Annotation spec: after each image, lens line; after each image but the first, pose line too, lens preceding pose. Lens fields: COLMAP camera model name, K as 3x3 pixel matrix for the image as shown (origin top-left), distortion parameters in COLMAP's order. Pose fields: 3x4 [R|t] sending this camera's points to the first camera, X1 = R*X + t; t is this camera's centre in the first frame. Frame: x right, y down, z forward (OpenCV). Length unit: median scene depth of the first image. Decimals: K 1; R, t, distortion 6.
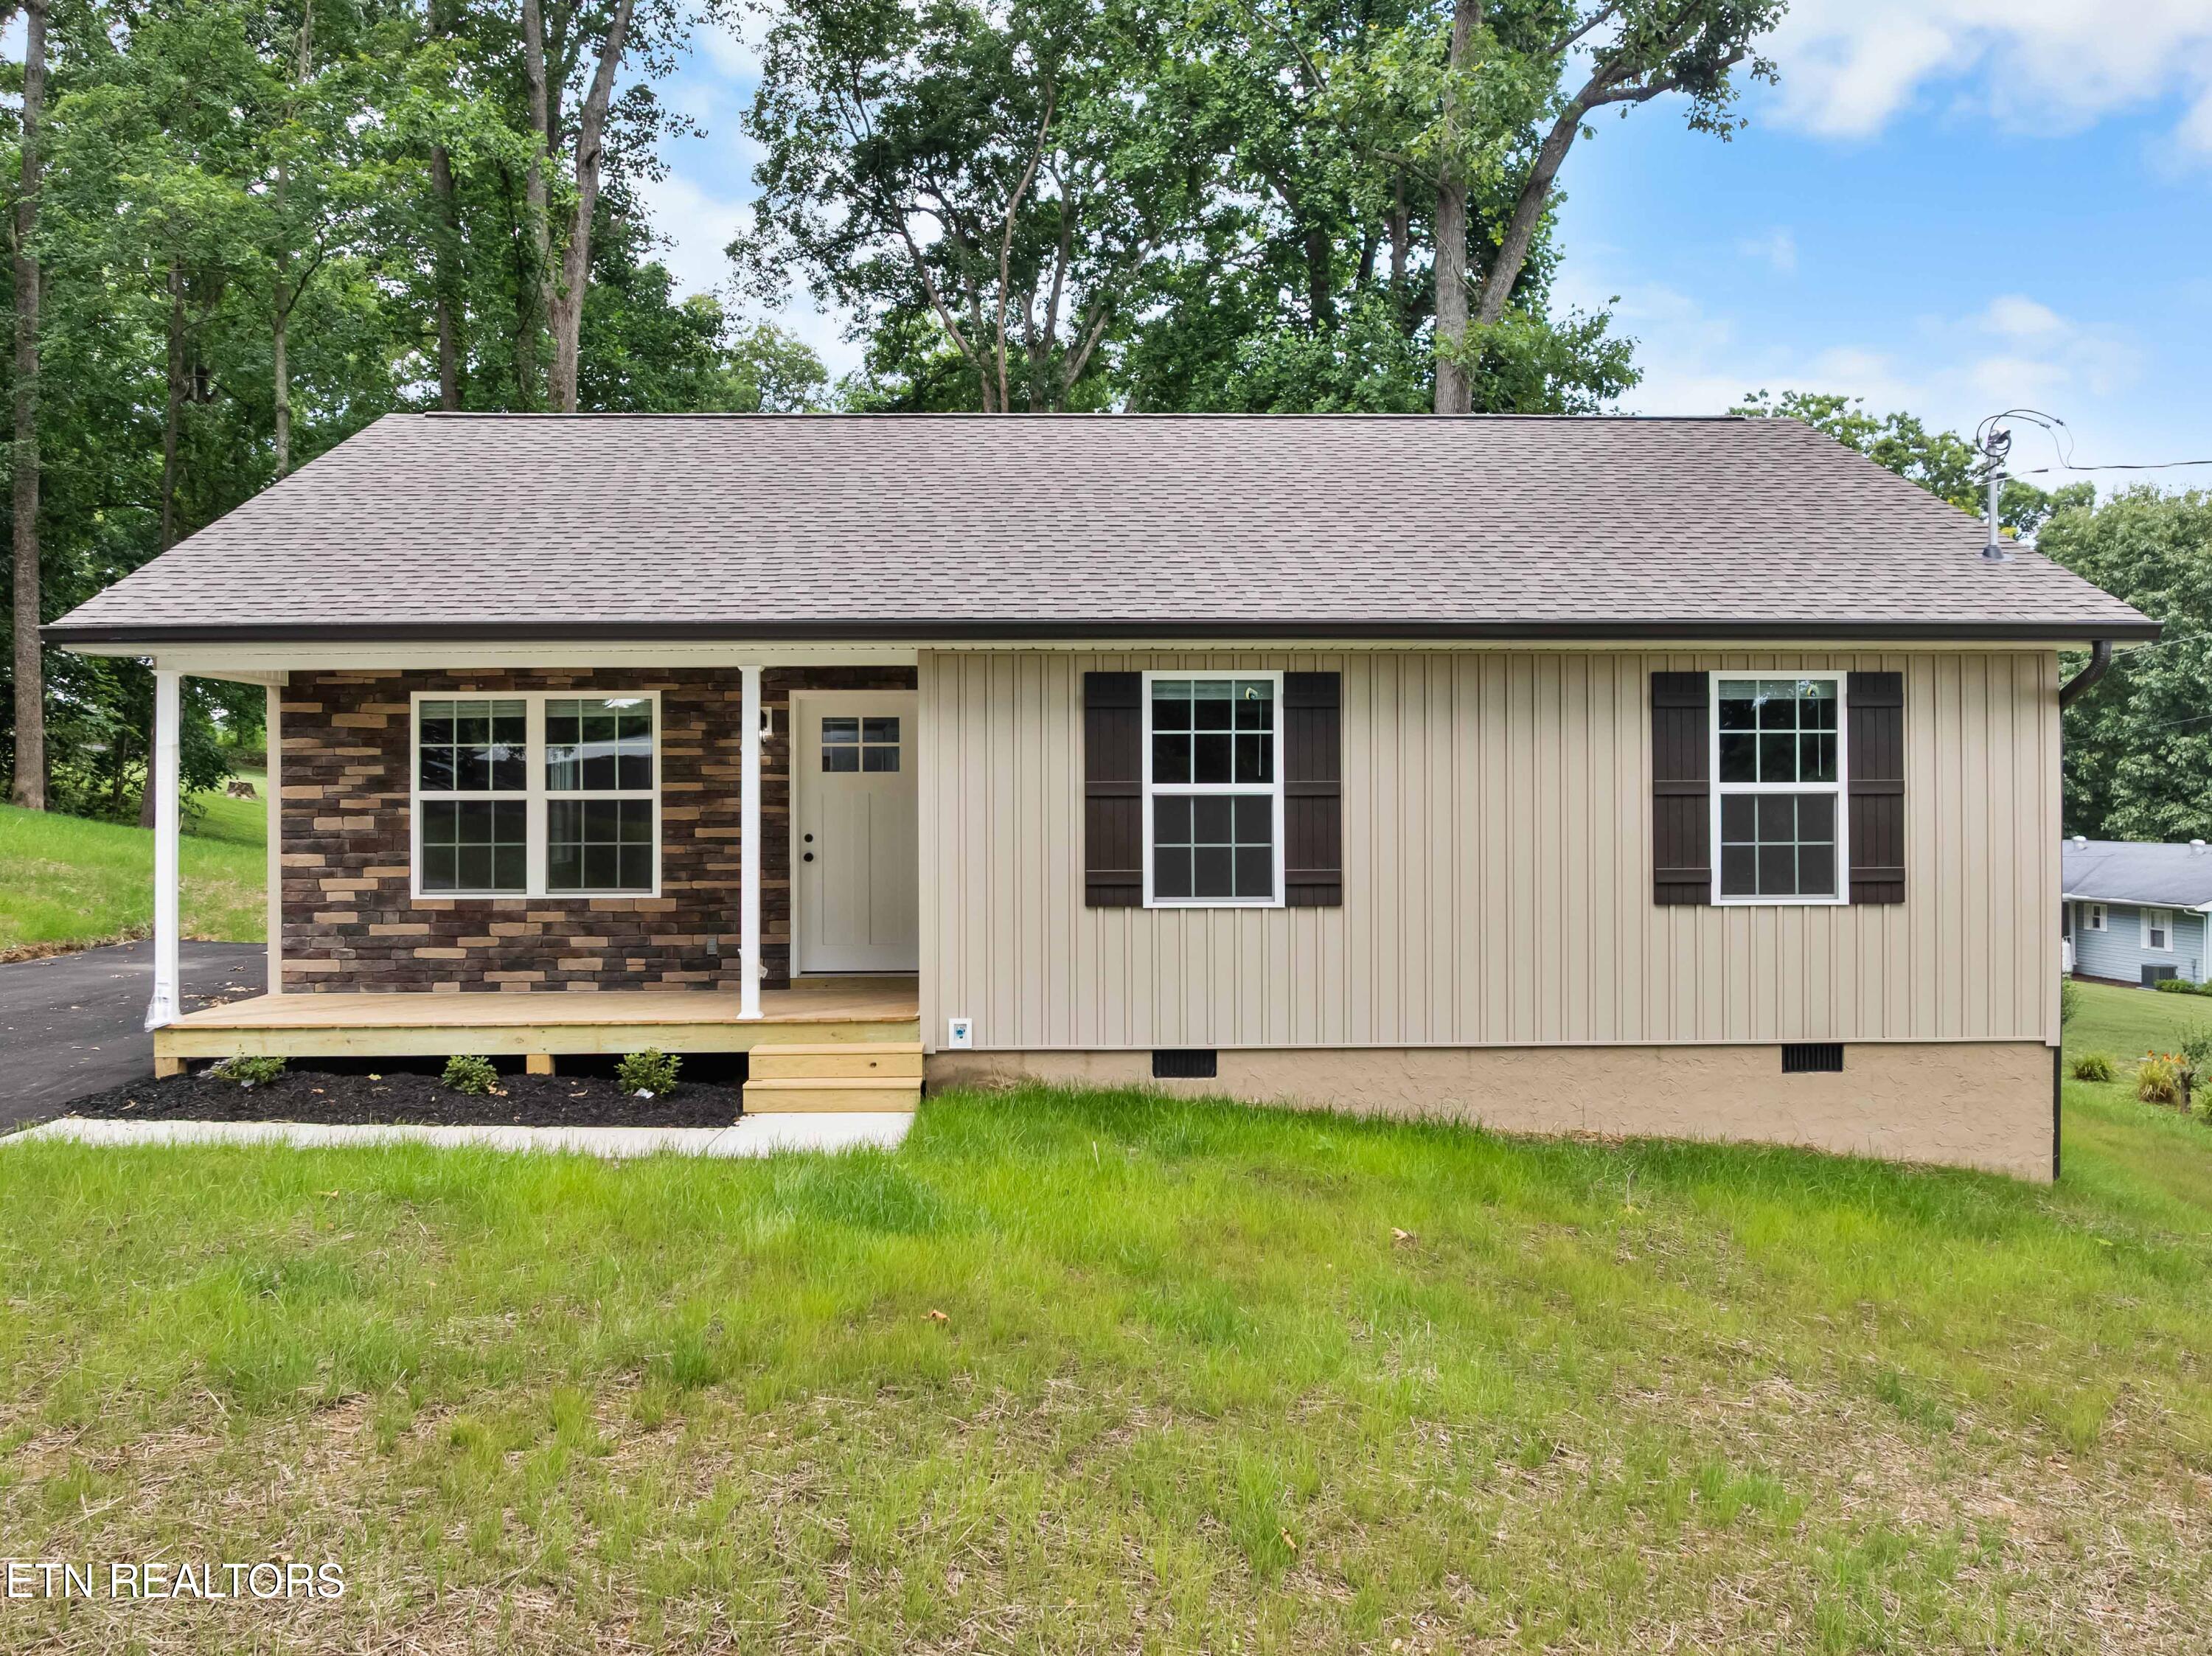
lens RADIAL K [[1708.3, 0, 1043.9], [0, 1708.3, 787.5], [0, 0, 1]] dist [-0.010654, -0.006446]
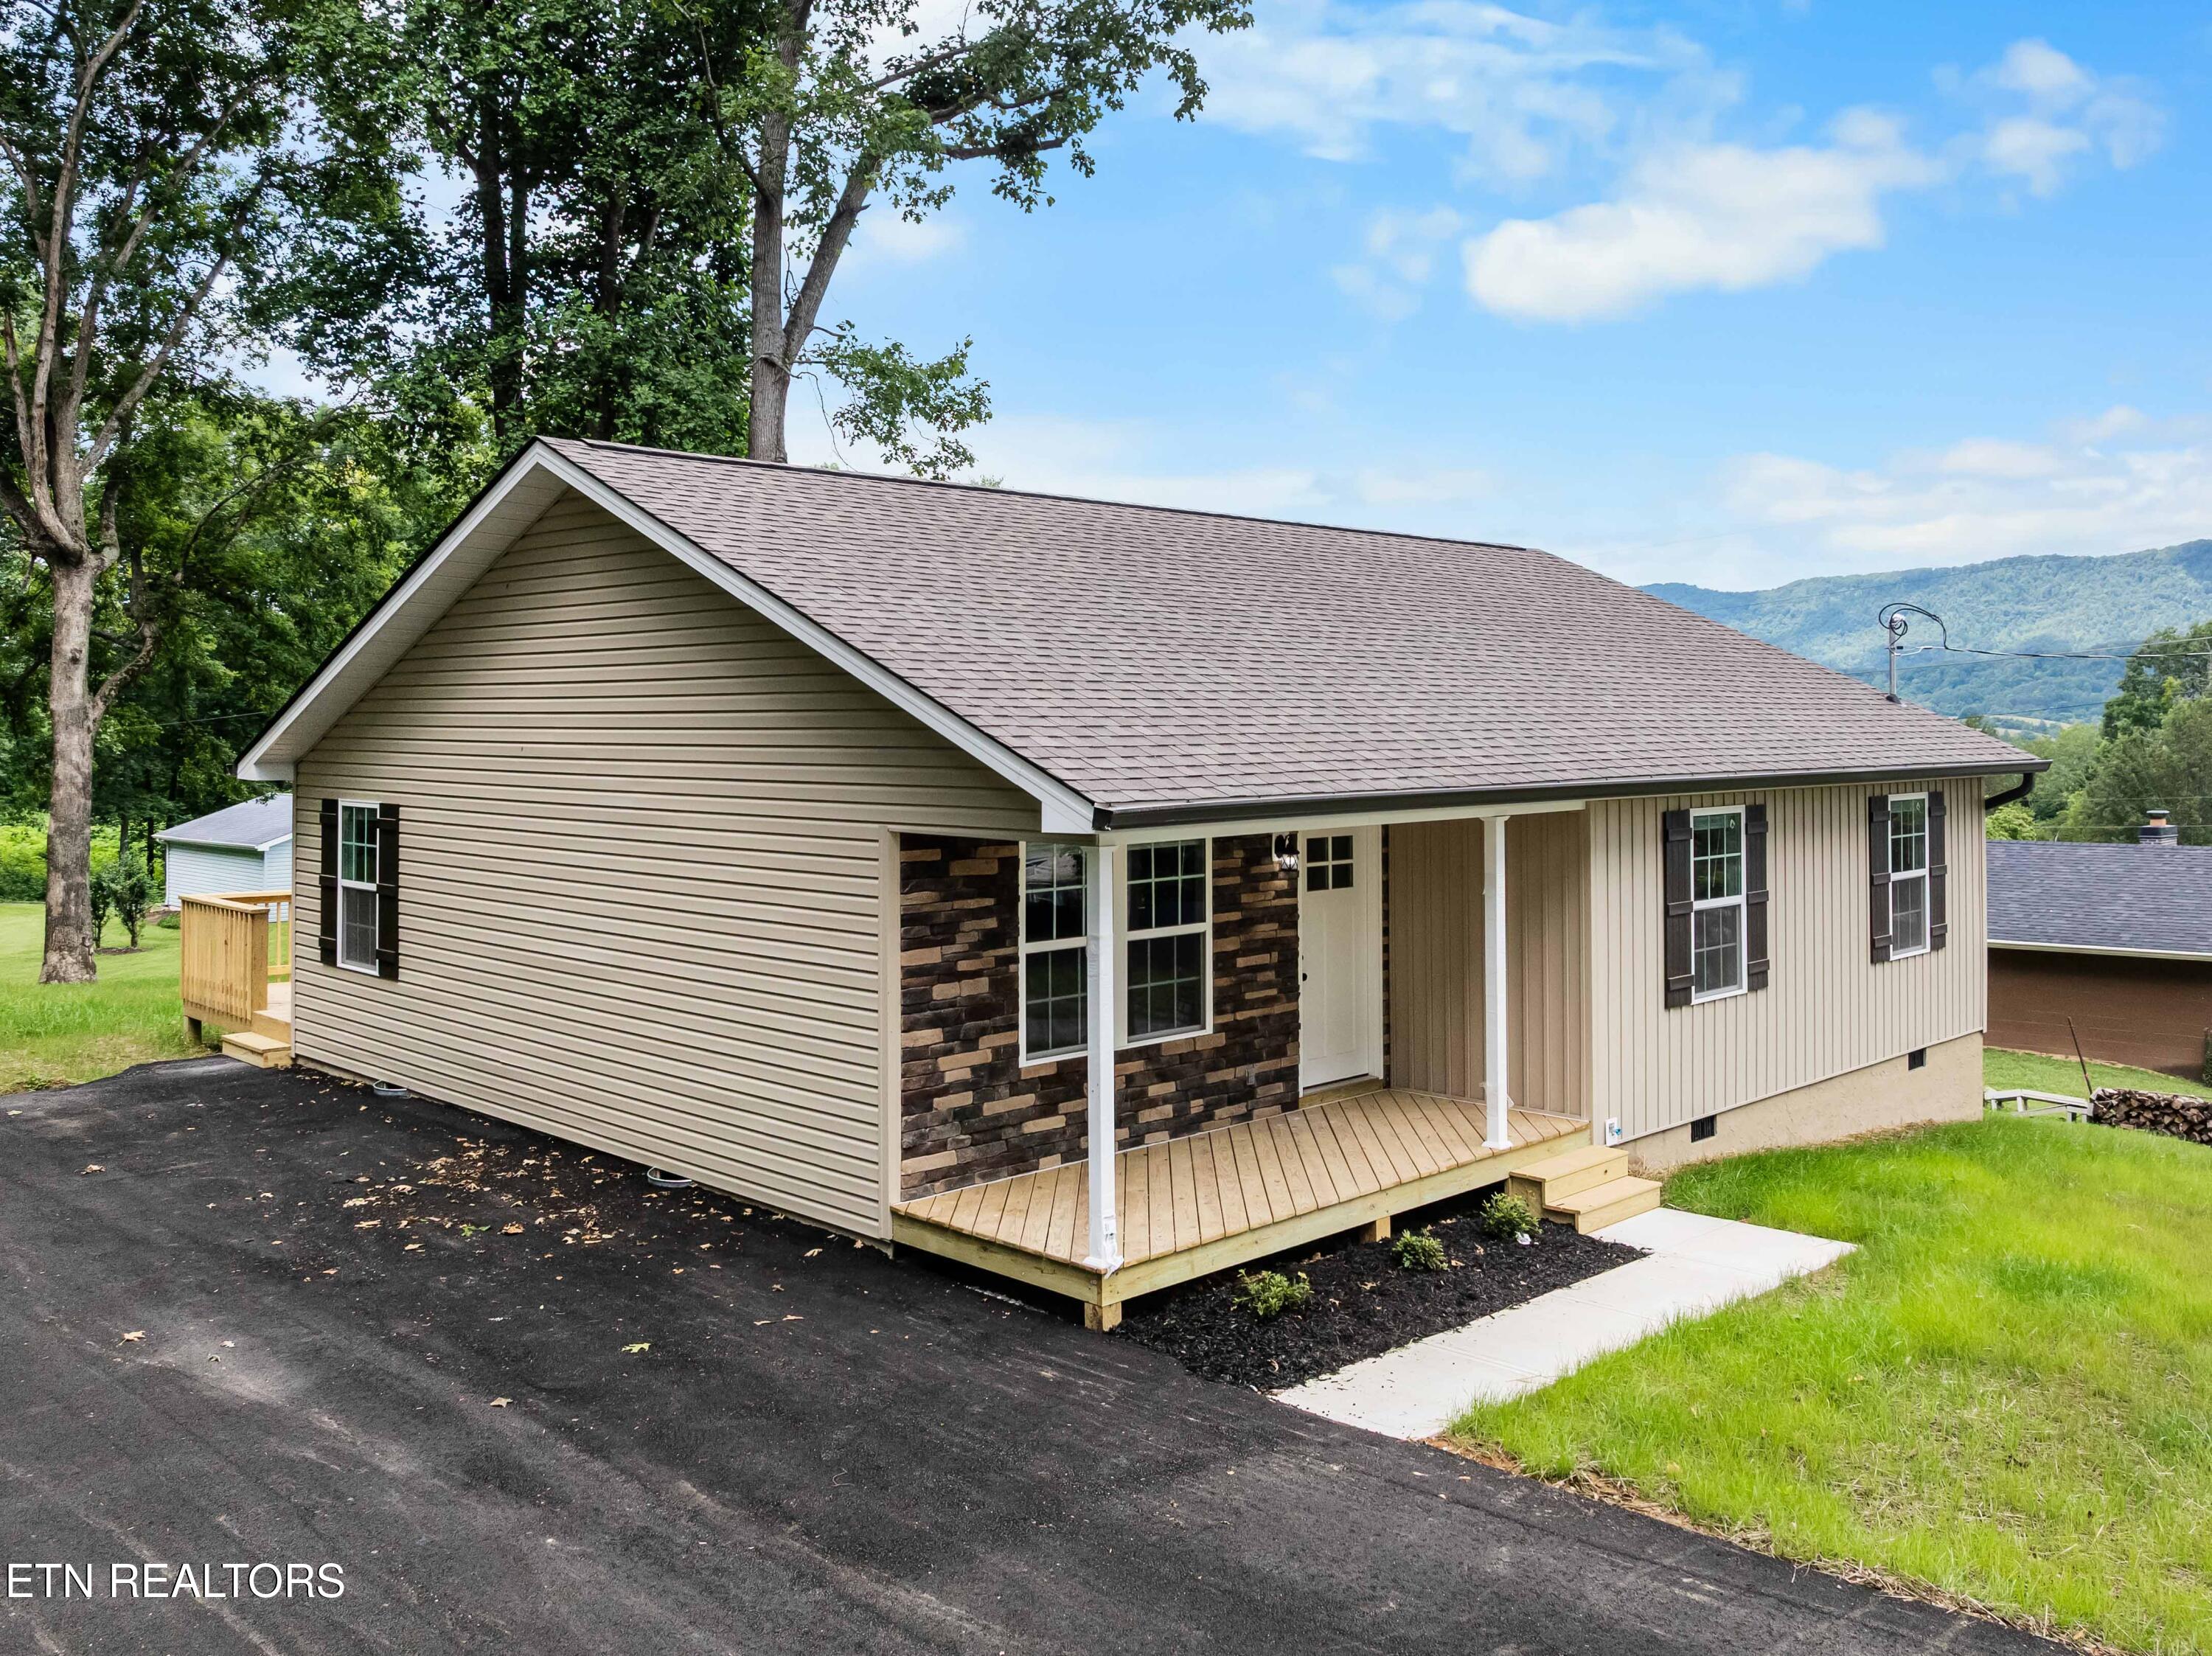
lens RADIAL K [[1791.6, 0, 1040.7], [0, 1791.6, 720.6], [0, 0, 1]] dist [-0.000964, -0.006325]
pose [[0.748690, 0.001369, 0.662918, -0.974079], [0.001199, 0.999993, -0.003420, -0.109744], [-0.662919, 0.003355, 0.748684, 0.303460]]
